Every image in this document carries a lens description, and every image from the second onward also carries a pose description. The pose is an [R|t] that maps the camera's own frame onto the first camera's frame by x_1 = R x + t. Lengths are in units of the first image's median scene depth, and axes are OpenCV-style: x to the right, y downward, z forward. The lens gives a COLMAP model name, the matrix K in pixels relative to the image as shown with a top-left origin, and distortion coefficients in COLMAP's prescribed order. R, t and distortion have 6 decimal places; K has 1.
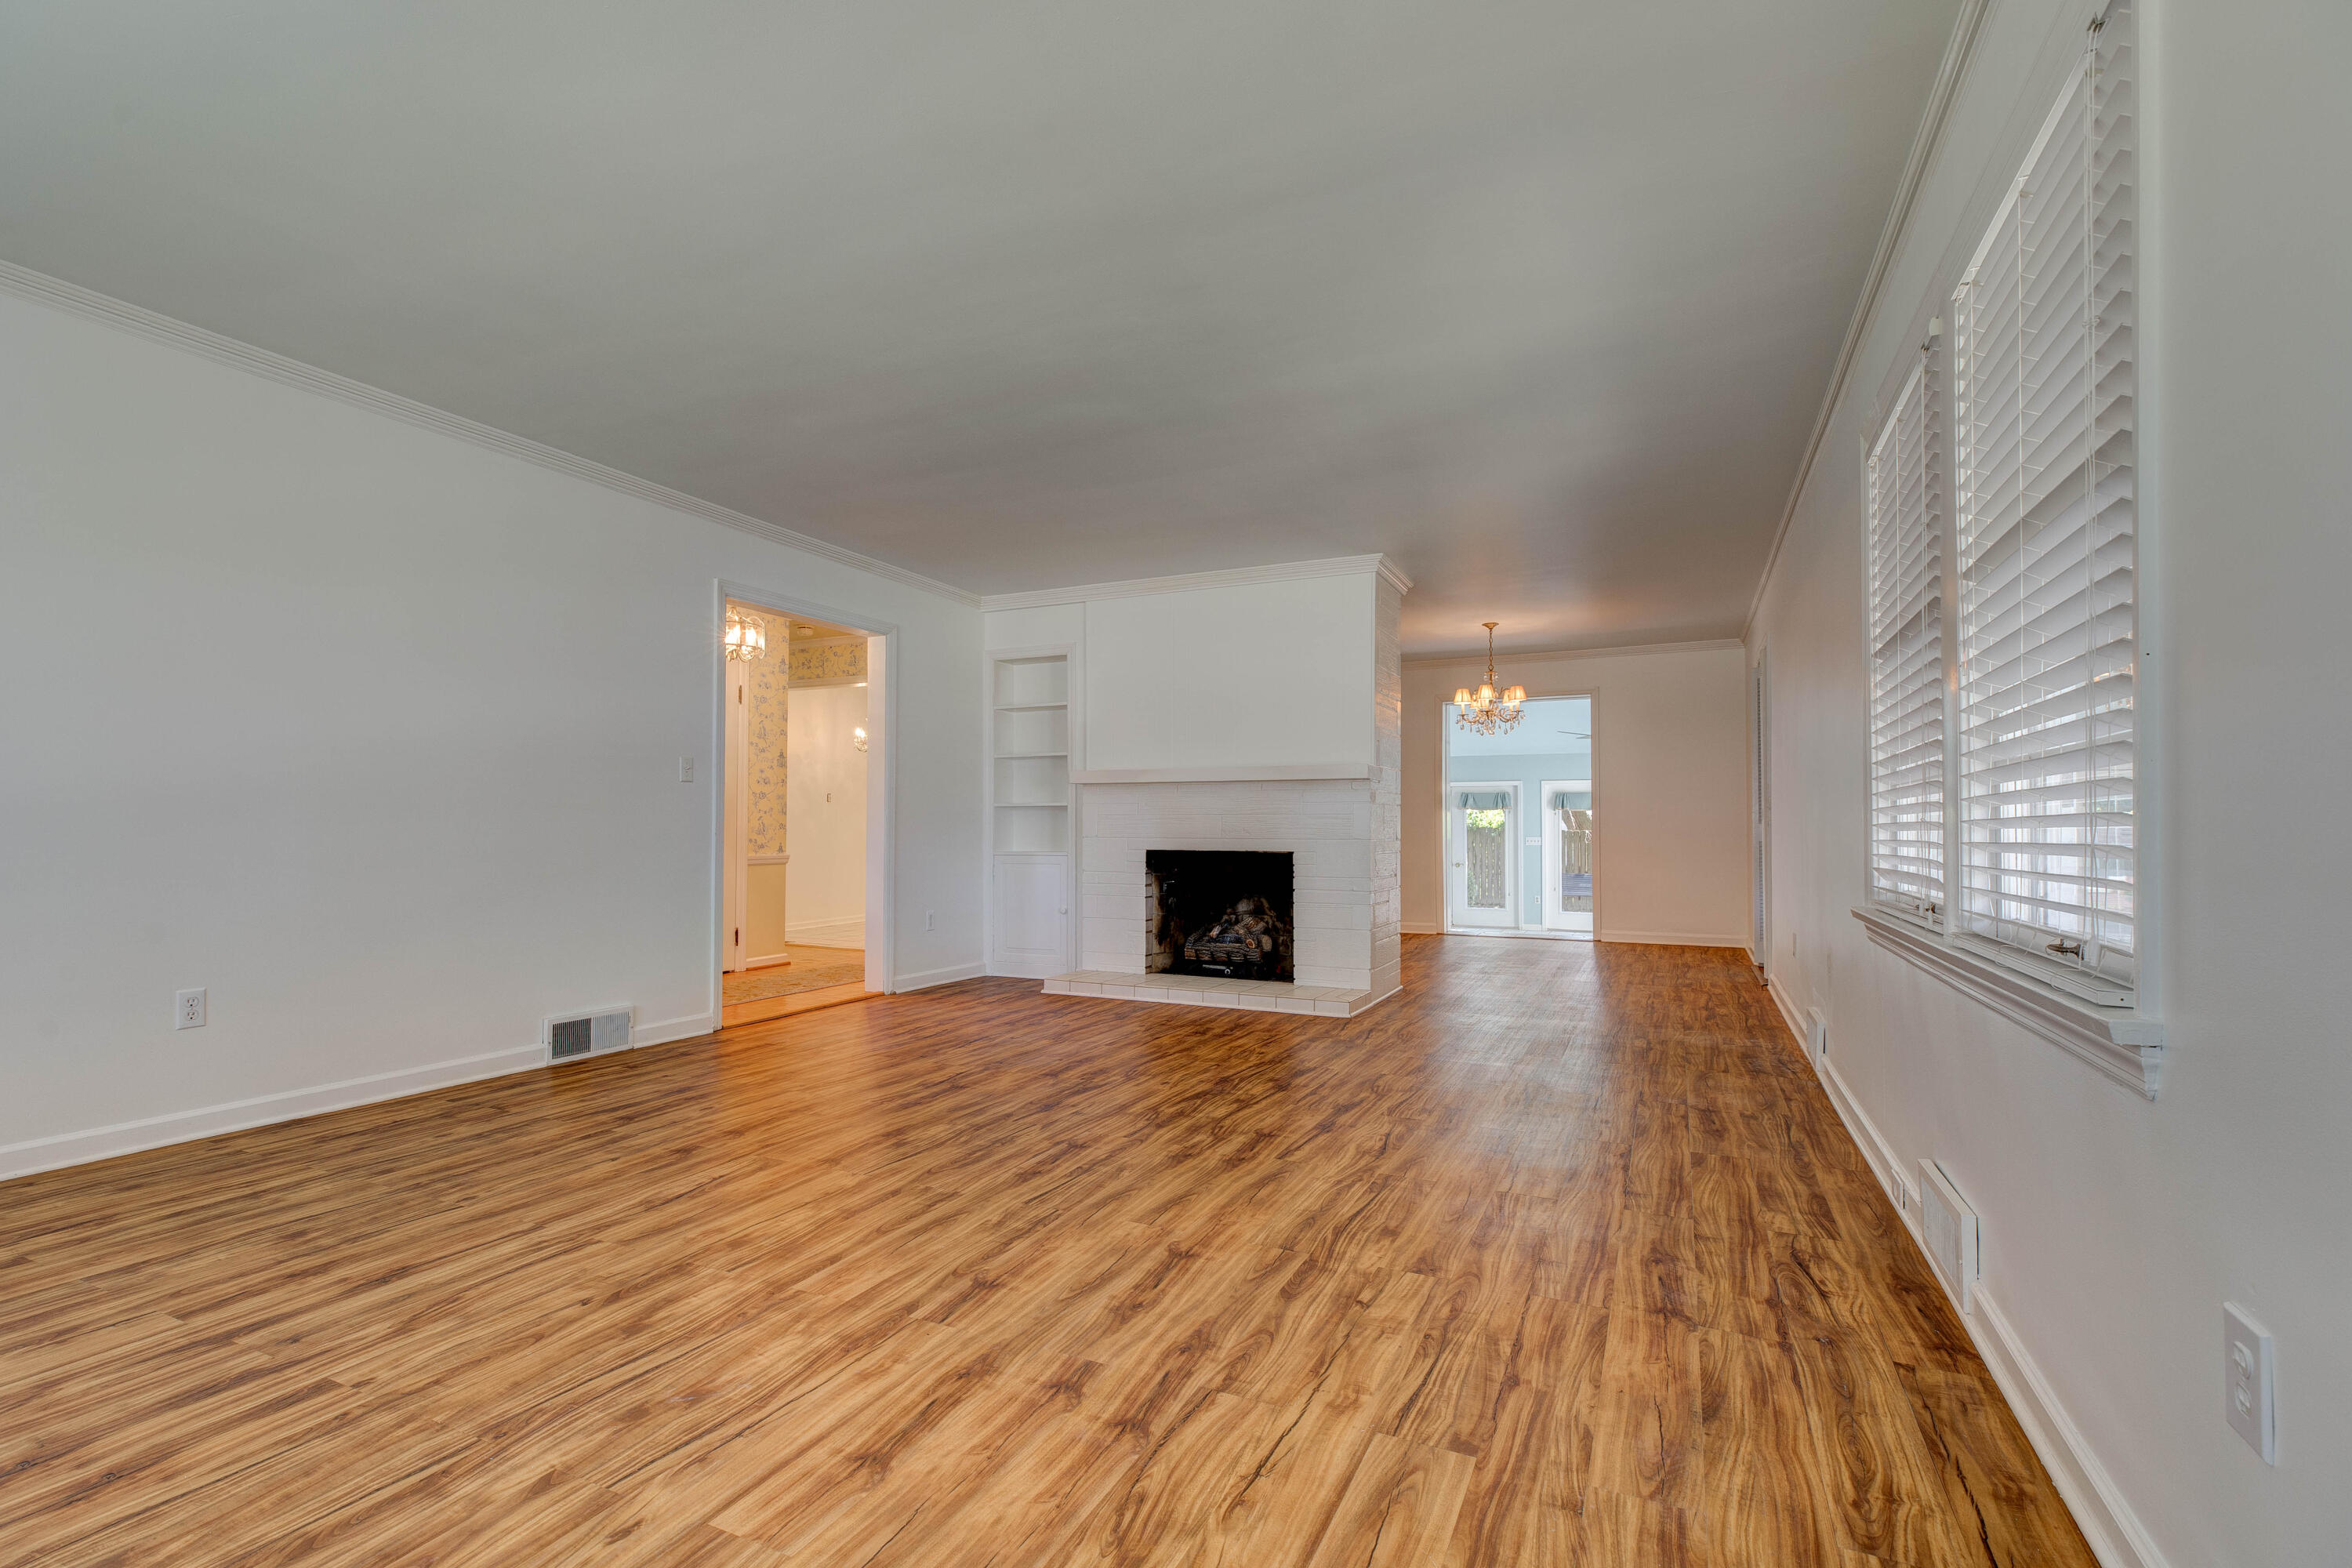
lens RADIAL K [[1083.6, 0, 1150.1], [0, 1083.6, 763.6], [0, 0, 1]] dist [0.008050, -0.000315]
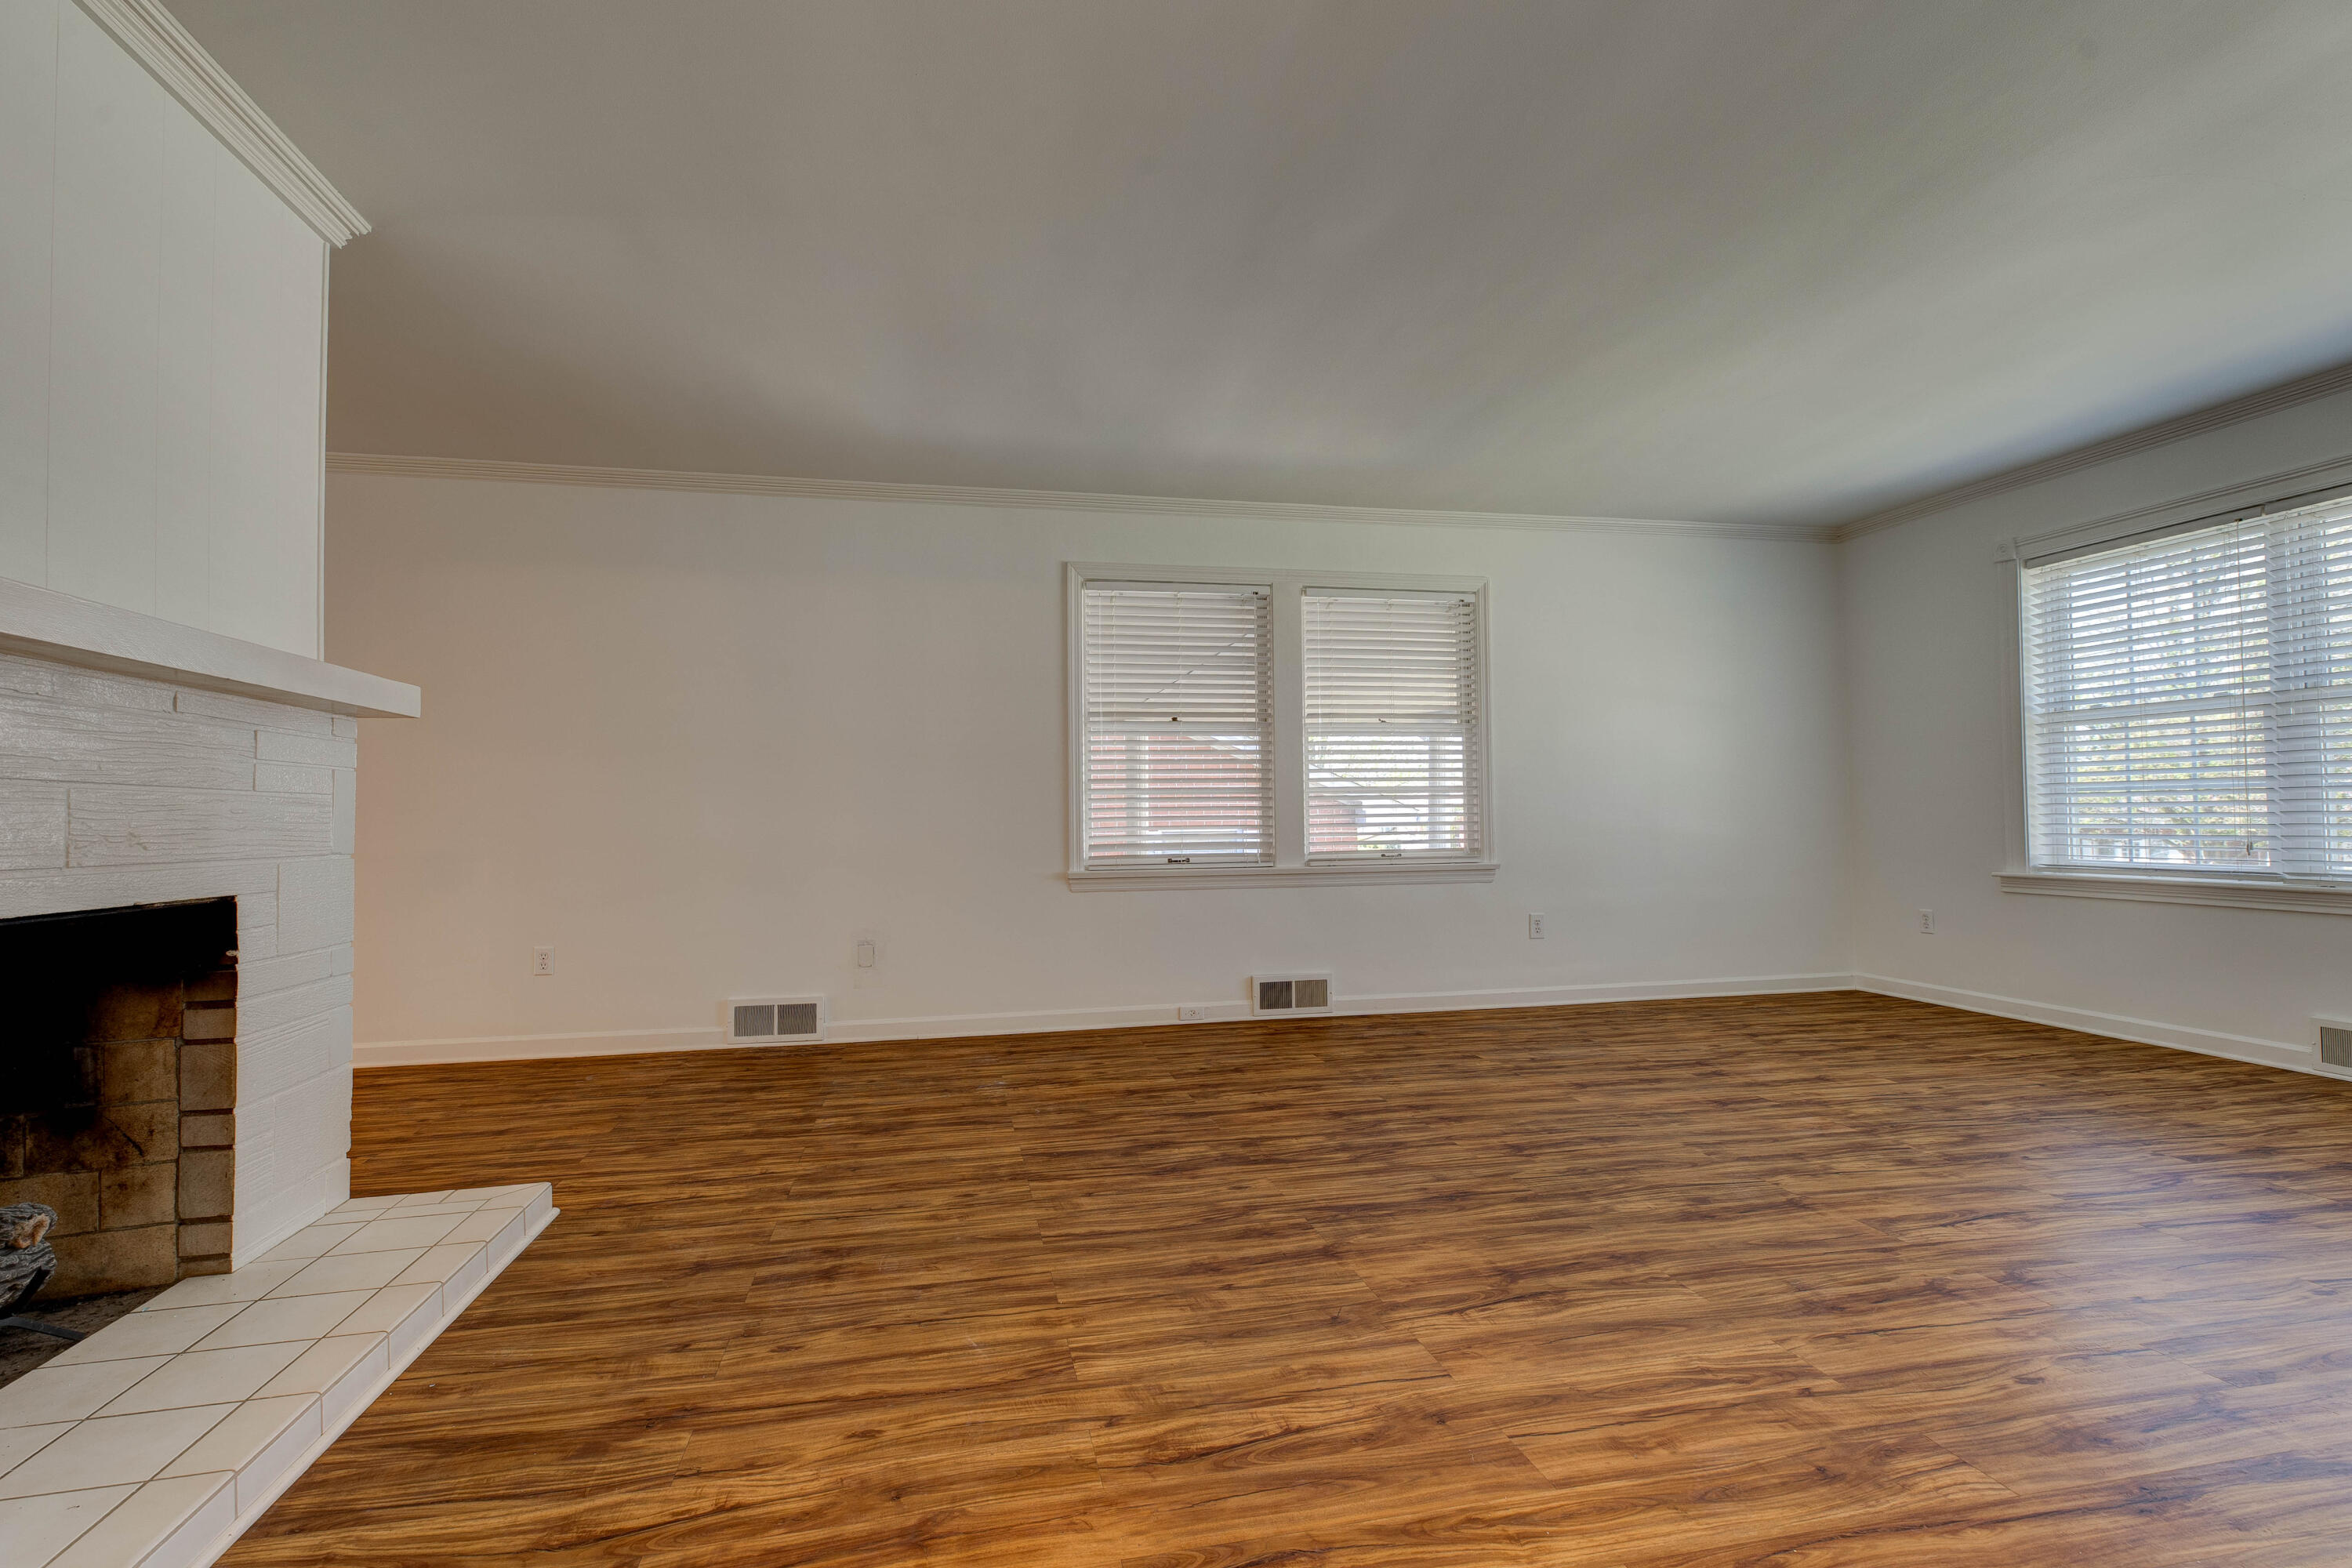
lens RADIAL K [[1083.6, 0, 1150.1], [0, 1083.6, 763.6], [0, 0, 1]] dist [0.008050, -0.000315]
pose [[-0.611252, 0.046757, 0.790054, -0.665142], [-0.038275, 0.995339, -0.088519, 0.111483], [-0.790510, -0.084347, -0.606613, 1.921527]]
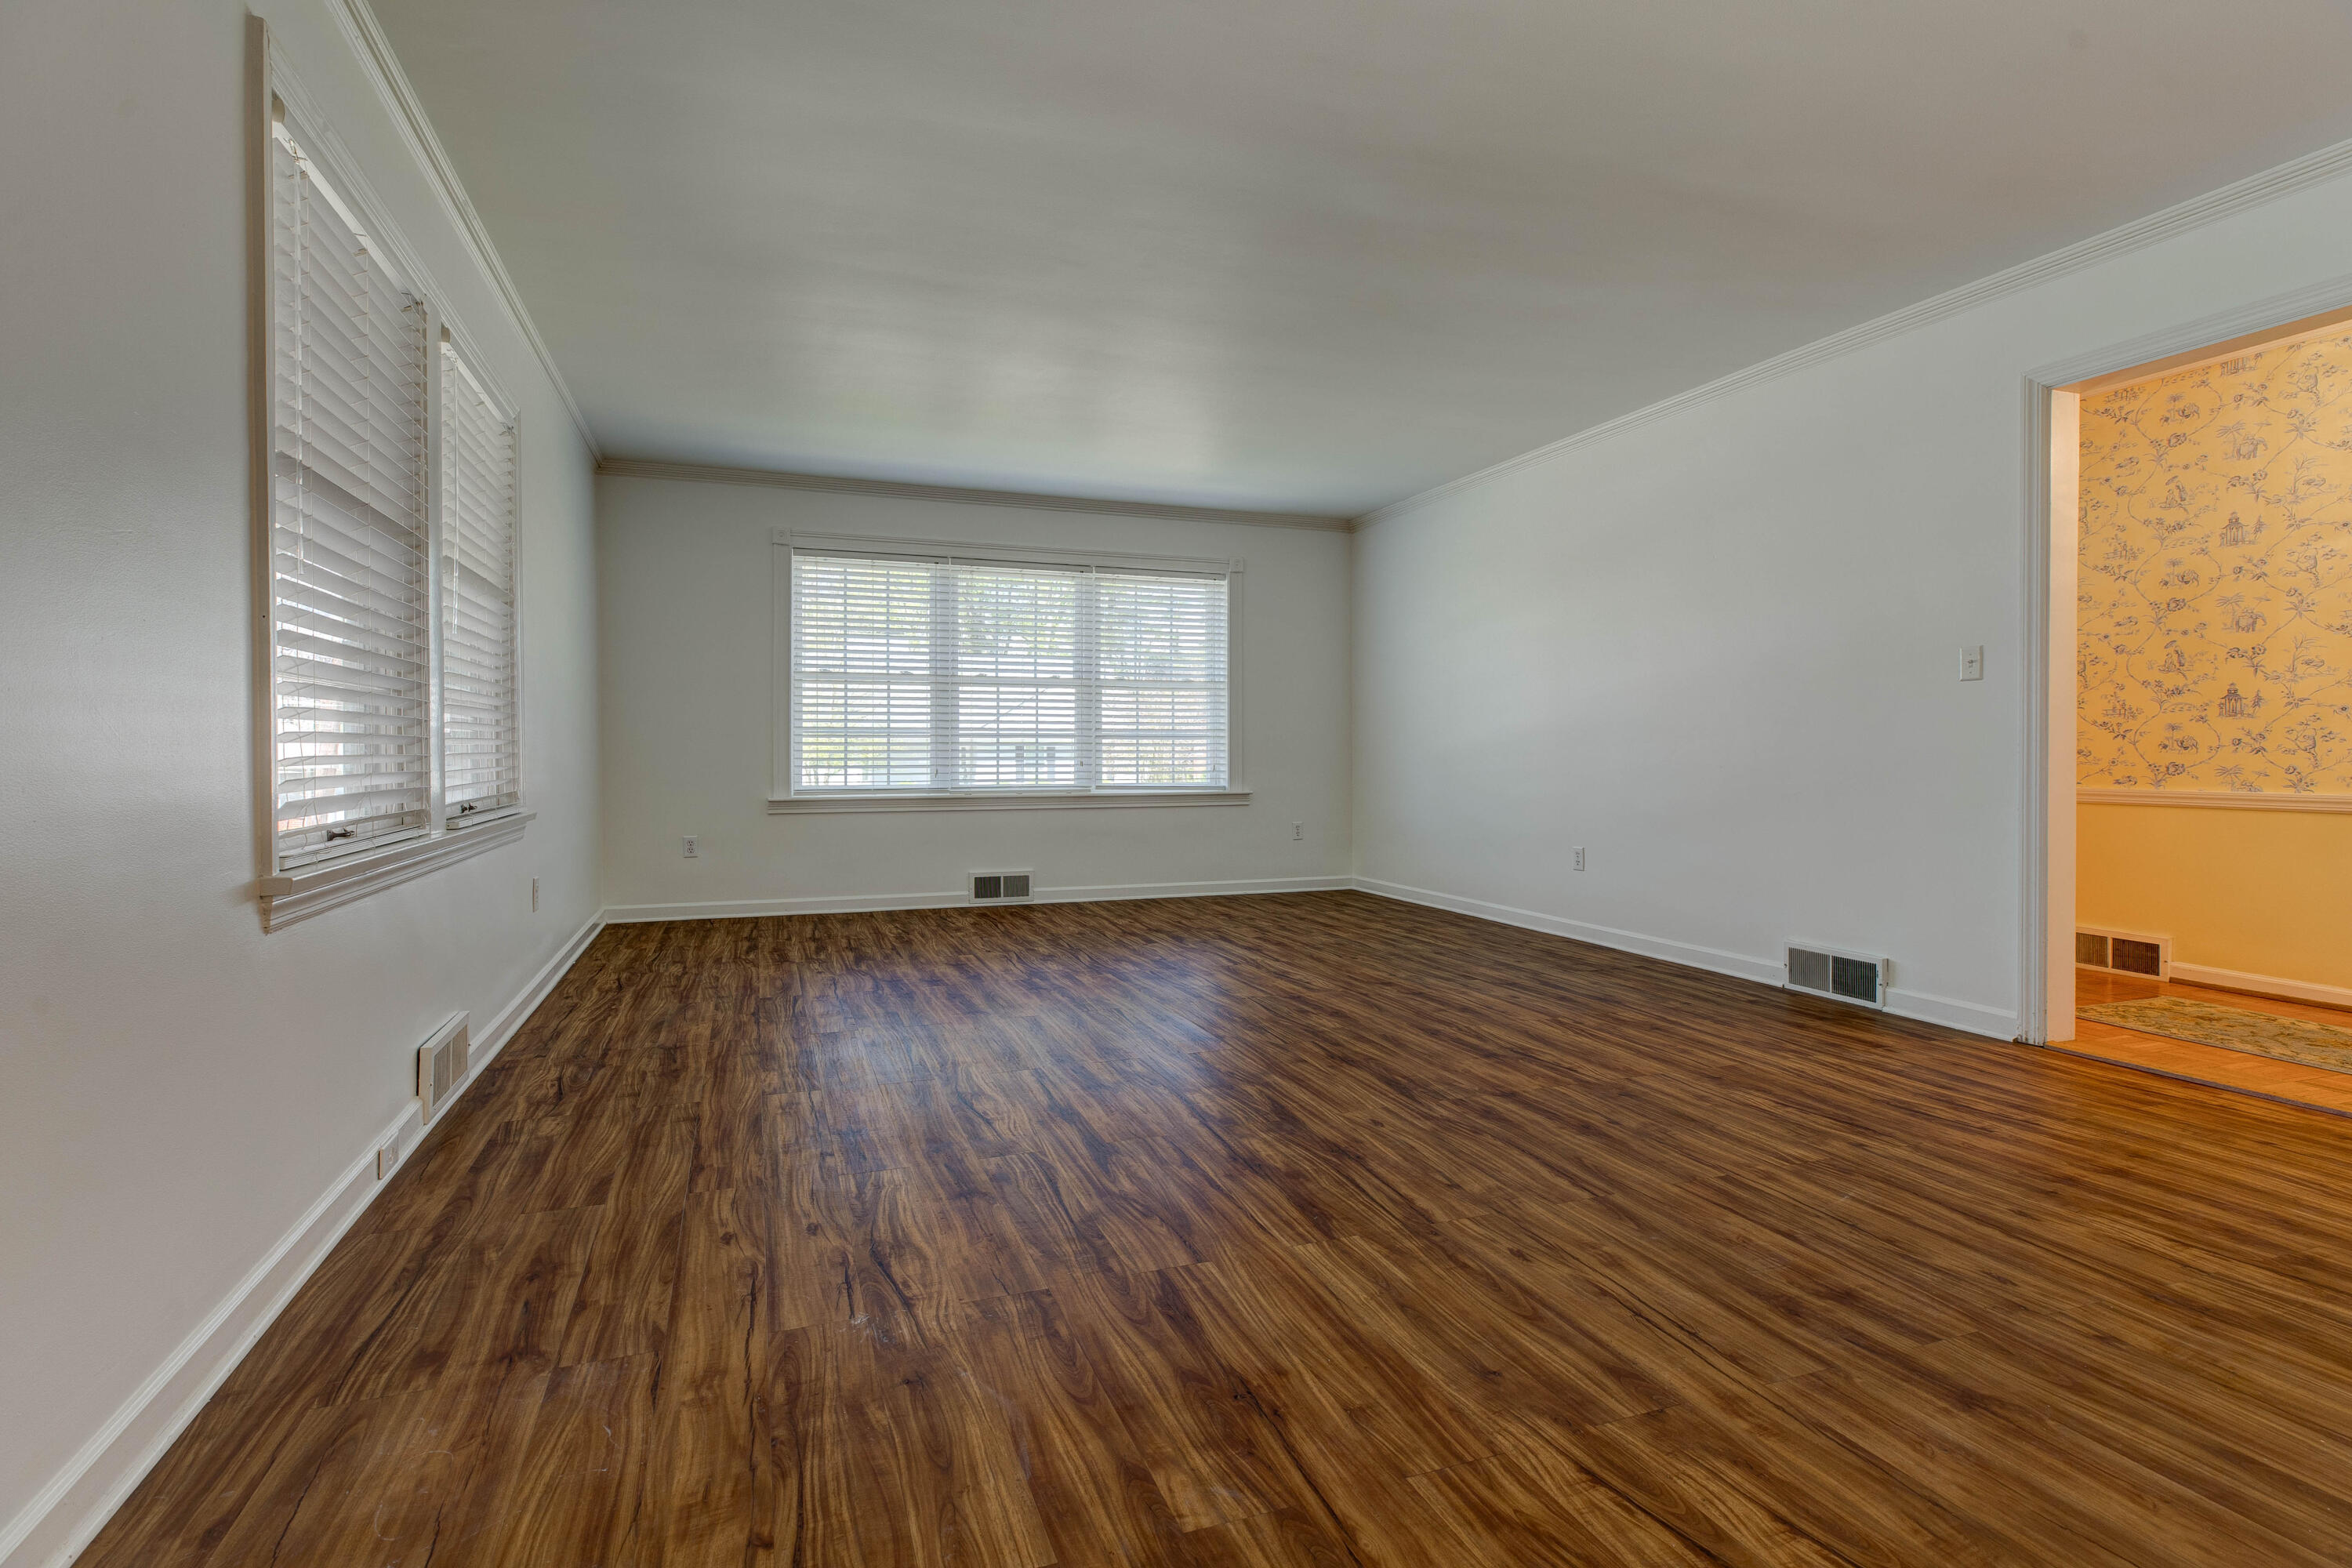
lens RADIAL K [[1083.6, 0, 1150.1], [0, 1083.6, 763.6], [0, 0, 1]] dist [0.008050, -0.000315]
pose [[-0.695724, 0.008276, -0.718262, 0.762141], [0.043537, 0.998581, -0.030665, 0.111813], [0.716989, -0.052605, -0.695097, 1.774003]]
